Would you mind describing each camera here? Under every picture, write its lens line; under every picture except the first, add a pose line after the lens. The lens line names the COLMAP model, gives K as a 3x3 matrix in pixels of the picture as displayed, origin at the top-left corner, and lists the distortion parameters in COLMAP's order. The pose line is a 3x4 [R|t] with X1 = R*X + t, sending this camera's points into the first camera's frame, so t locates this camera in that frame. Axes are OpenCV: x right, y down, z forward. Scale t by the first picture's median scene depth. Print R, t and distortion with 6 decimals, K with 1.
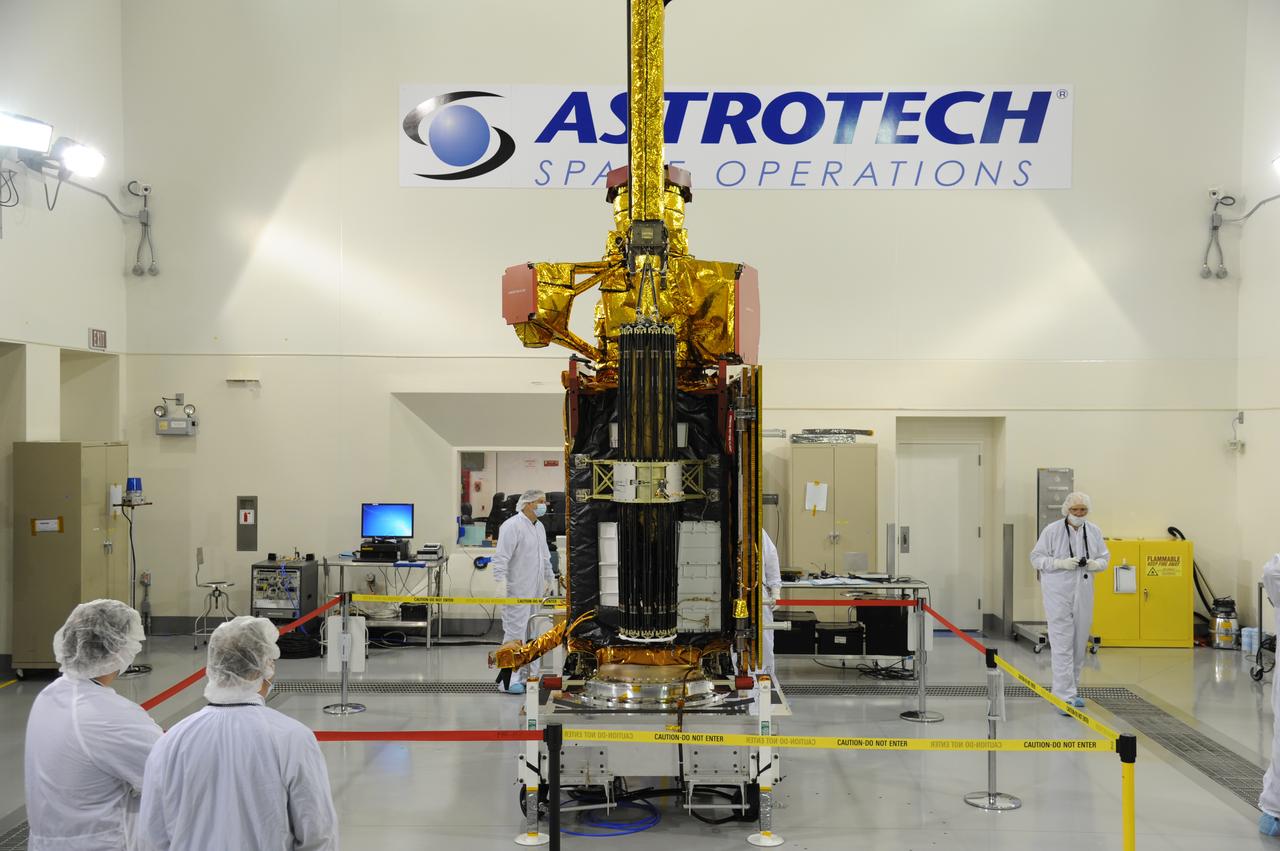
lens RADIAL K [[1303.3, 0, 640.0], [0, 1303.3, 425.5], [0, 0, 1]] dist [0.018141, 0.008174]
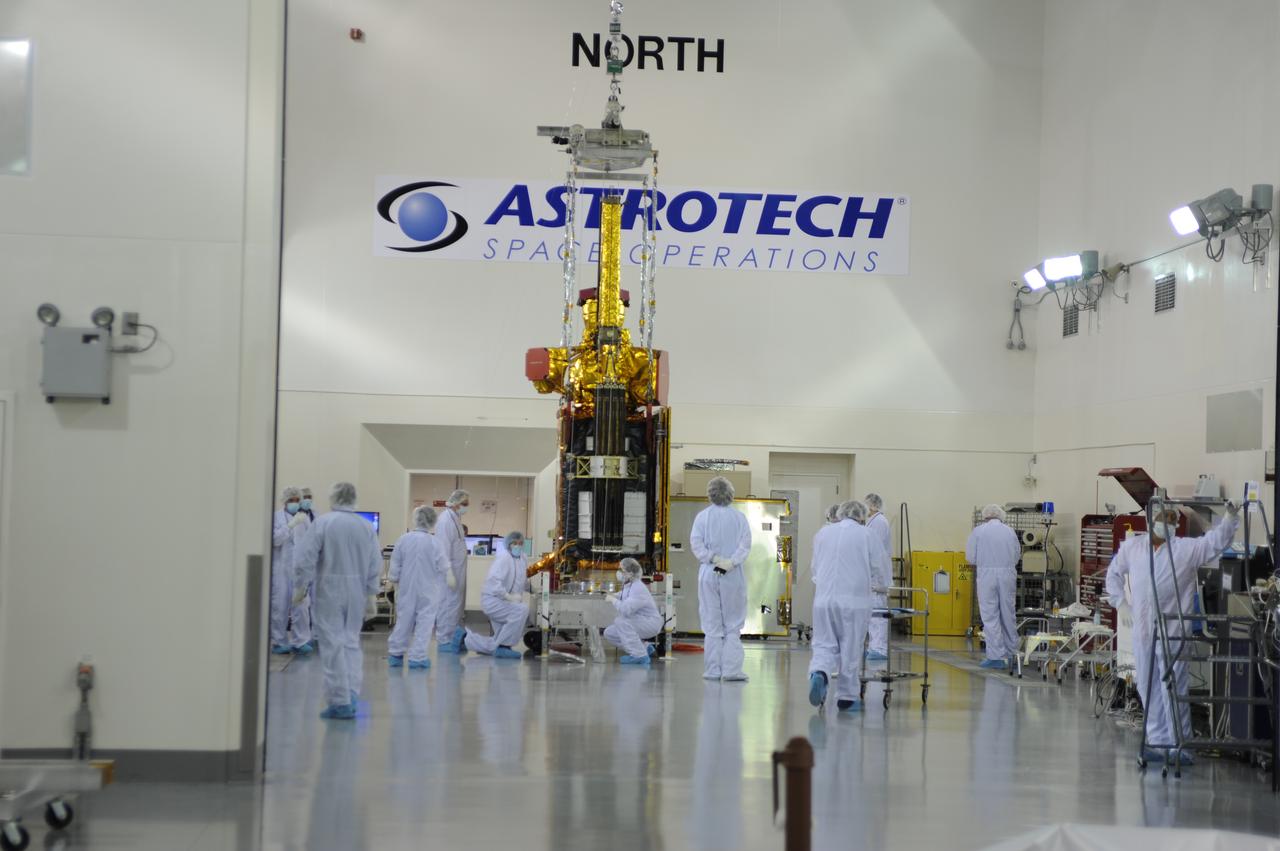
lens RADIAL K [[1523.8, 0, 639.2], [0, 1523.8, 399.3], [0, 0, 1]] dist [-0.042506, -0.021423]
pose [[0.996087, 0.025600, 0.084584, -0.077435], [-0.021145, 0.998363, -0.053151, 0.034127], [-0.085807, 0.051155, 0.994998, -0.660340]]
